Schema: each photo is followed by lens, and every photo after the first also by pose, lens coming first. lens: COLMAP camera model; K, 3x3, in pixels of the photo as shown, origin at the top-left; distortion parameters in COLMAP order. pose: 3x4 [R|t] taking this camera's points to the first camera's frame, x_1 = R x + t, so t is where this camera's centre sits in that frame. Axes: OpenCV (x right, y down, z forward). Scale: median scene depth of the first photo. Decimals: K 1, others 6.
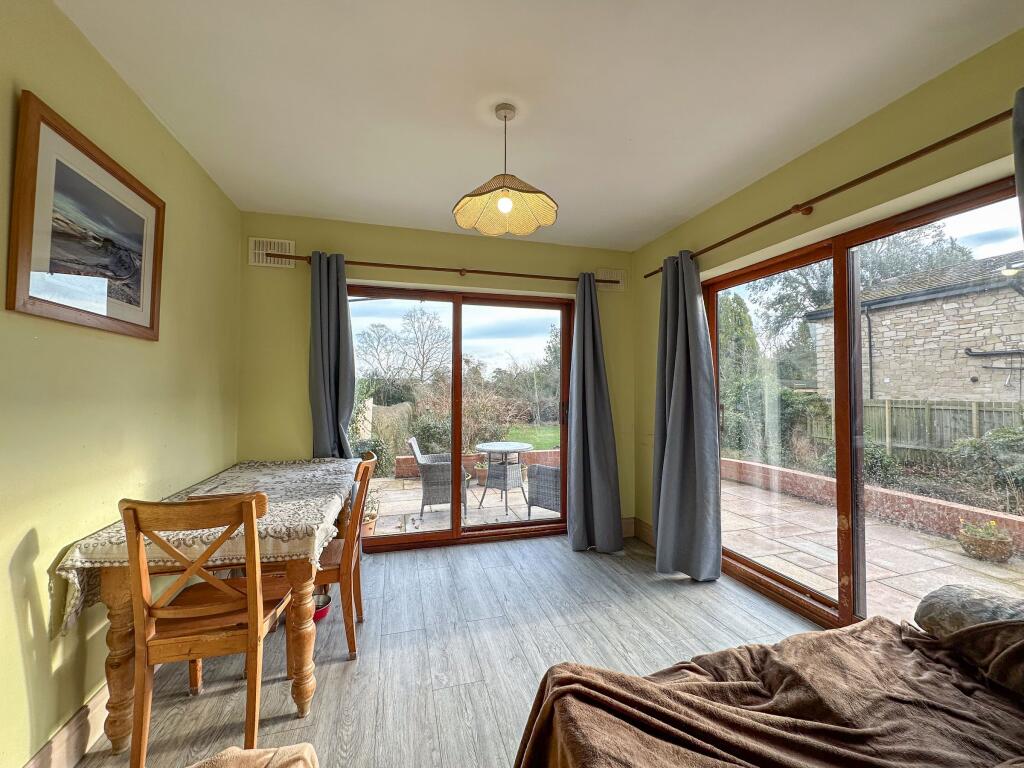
lens RADIAL K [[413.0, 0, 515.8], [0, 413.0, 376.8], [0, 0, 1]] dist [-0.004364, -0.000725]
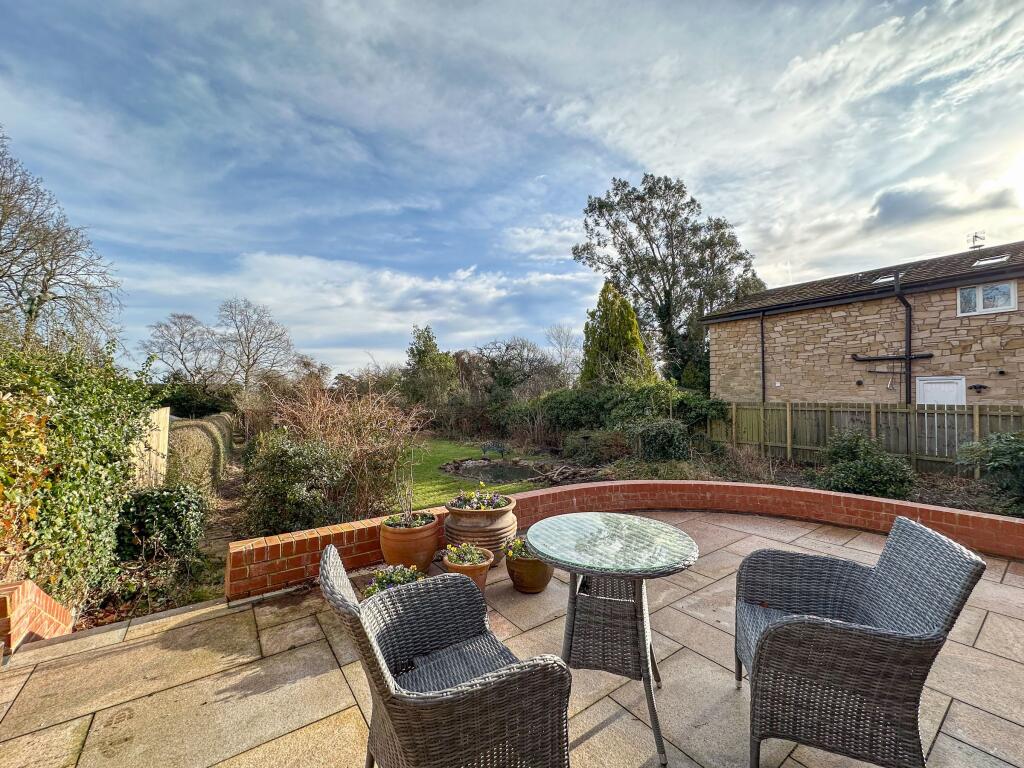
lens RADIAL K [[413.0, 0, 517.3], [0, 413.0, 385.5], [0, 0, 1]] dist [-0.004364, -0.000725]
pose [[0.935070, 0.003677, 0.354445, -0.093518], [-0.005408, 0.999978, 0.003893, 0.012248], [-0.354422, -0.005557, 0.935069, 0.280607]]
